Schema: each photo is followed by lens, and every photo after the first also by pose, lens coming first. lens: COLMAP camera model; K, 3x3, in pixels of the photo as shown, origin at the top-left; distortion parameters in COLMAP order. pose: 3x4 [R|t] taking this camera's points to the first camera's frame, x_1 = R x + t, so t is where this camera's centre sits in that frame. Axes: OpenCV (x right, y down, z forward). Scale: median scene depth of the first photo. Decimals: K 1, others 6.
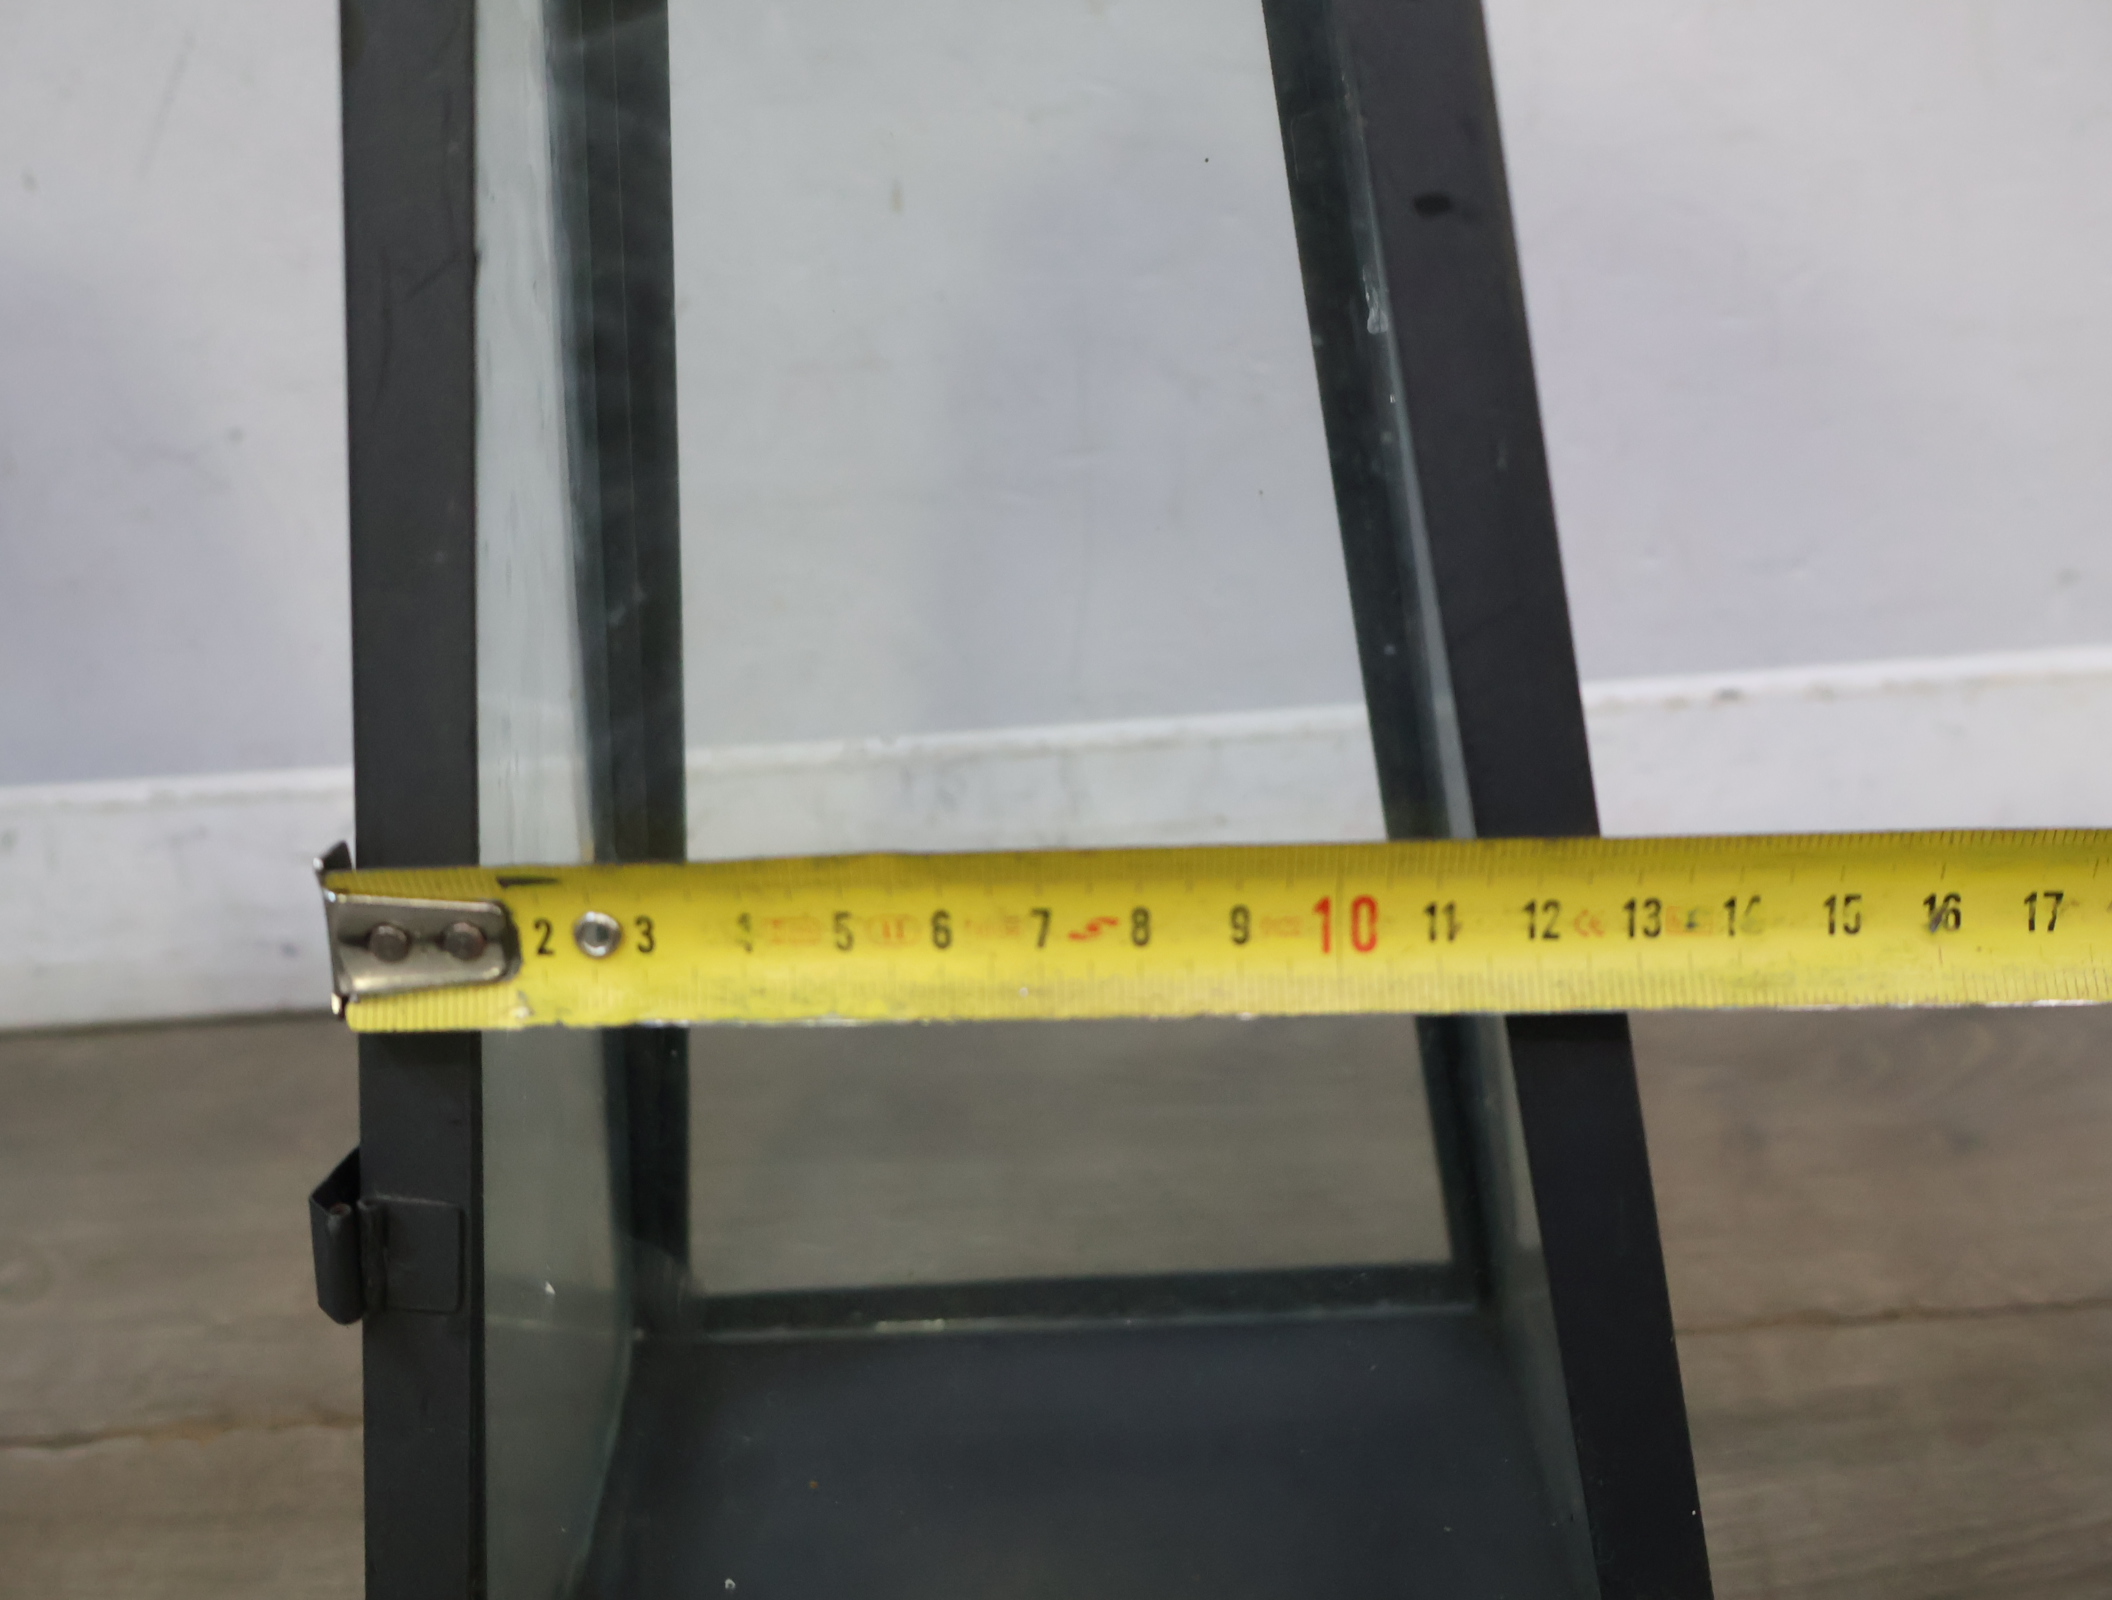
lens RADIAL K [[2048.2, 0, 1051.3], [0, 2048.2, 817.8], [0, 0, 1]] dist [0.007905, 0.000000]
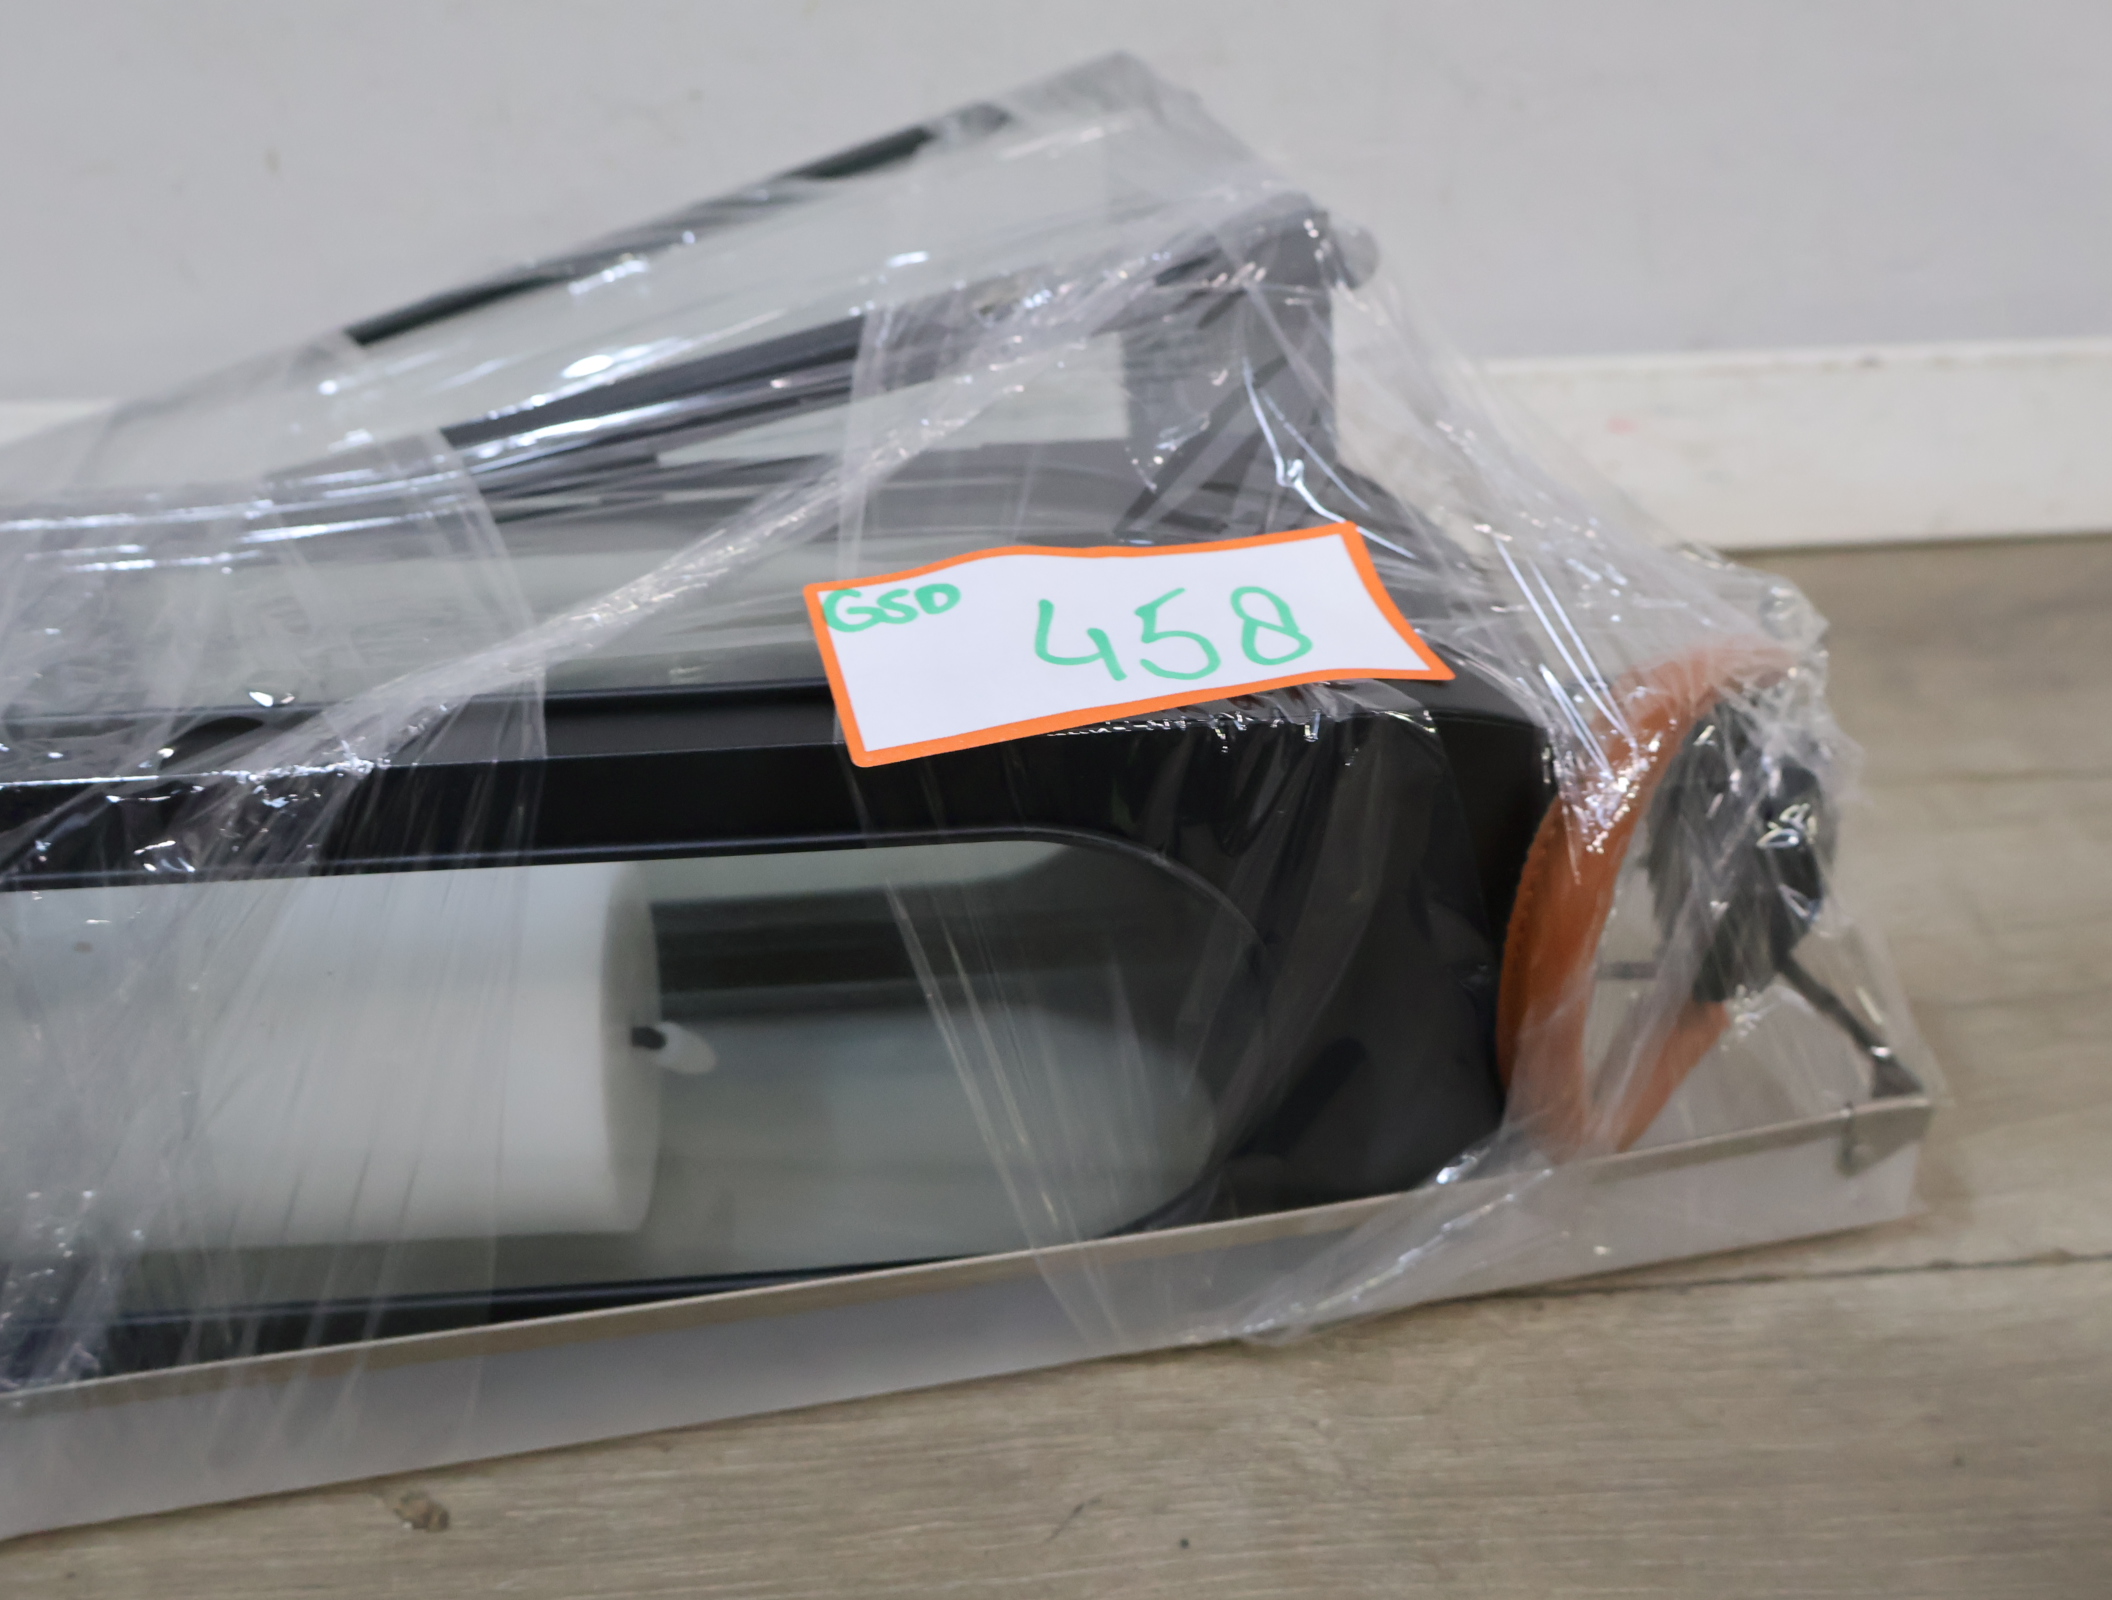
lens RADIAL K [[2048.2, 0, 1046.4], [0, 2048.2, 805.9], [0, 0, 1]] dist [0.007905, 0.000000]
pose [[0.997127, 0.021481, 0.072642, -0.264541], [-0.024781, 0.998687, 0.044837, 0.170923], [-0.071584, -0.046508, 0.996350, -0.240499]]
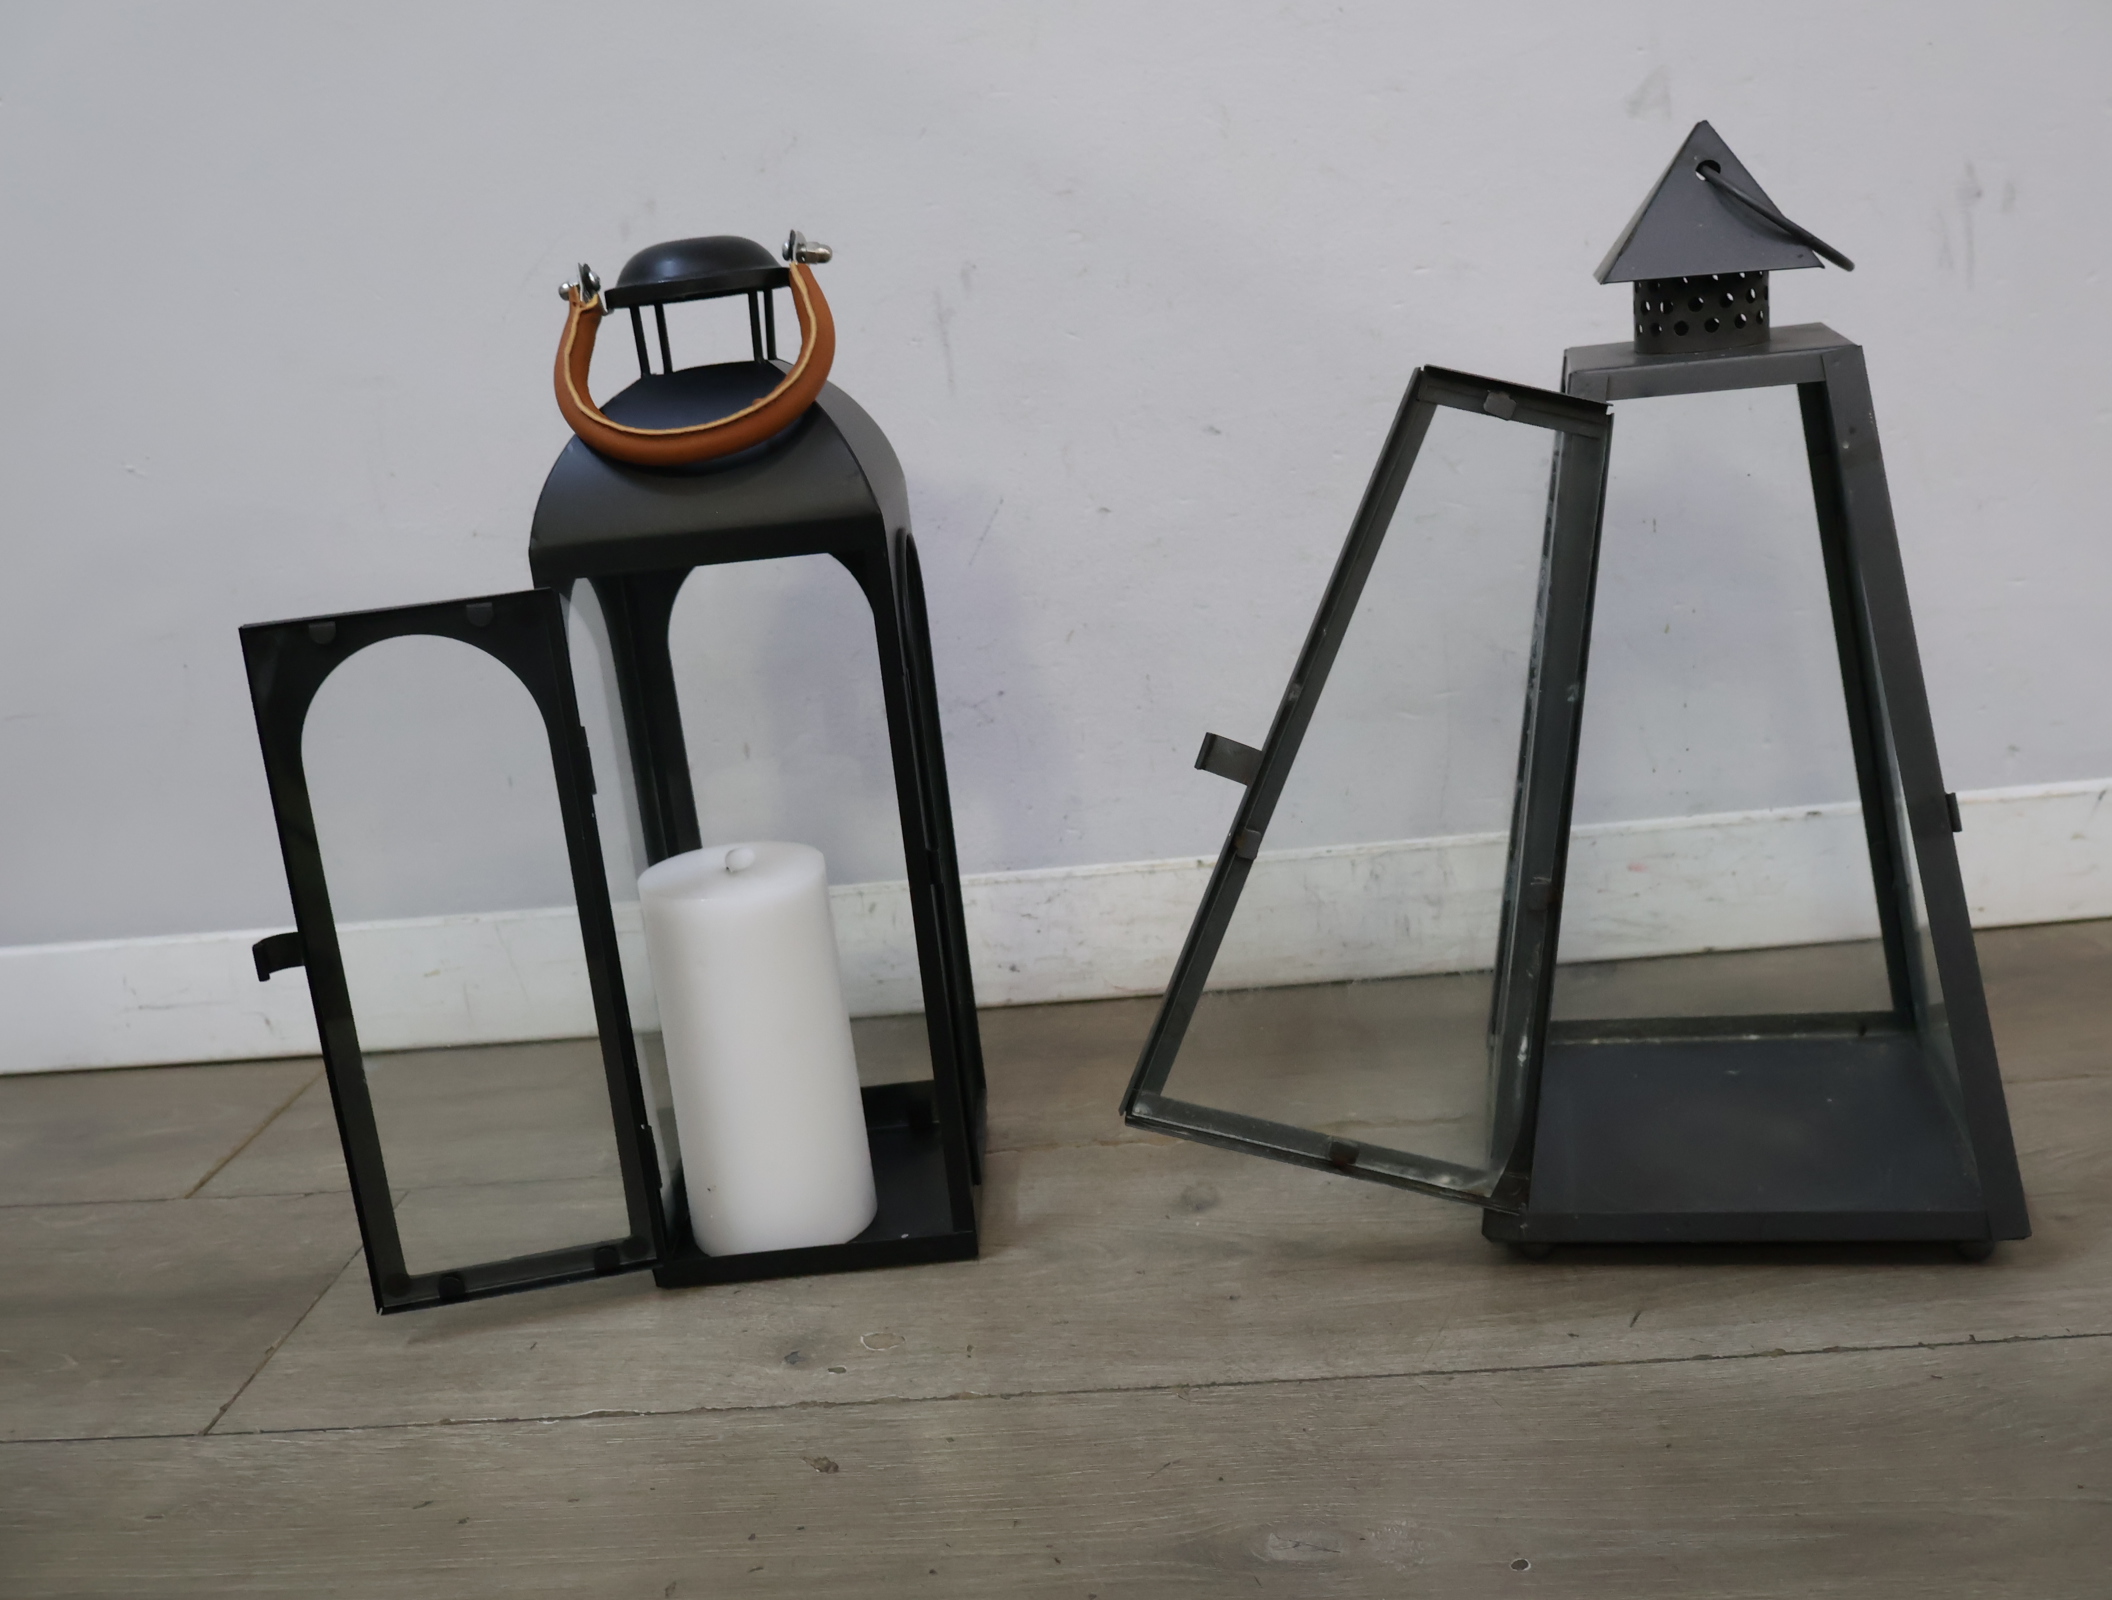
lens RADIAL K [[2048.2, 0, 1049.9], [0, 2048.2, 811.4], [0, 0, 1]] dist [0.007905, 0.000000]
pose [[0.992620, -0.018662, -0.119823, -0.120287], [-0.002402, 0.984868, -0.173287, 0.253445], [0.121244, 0.172296, 0.977555, -0.847172]]
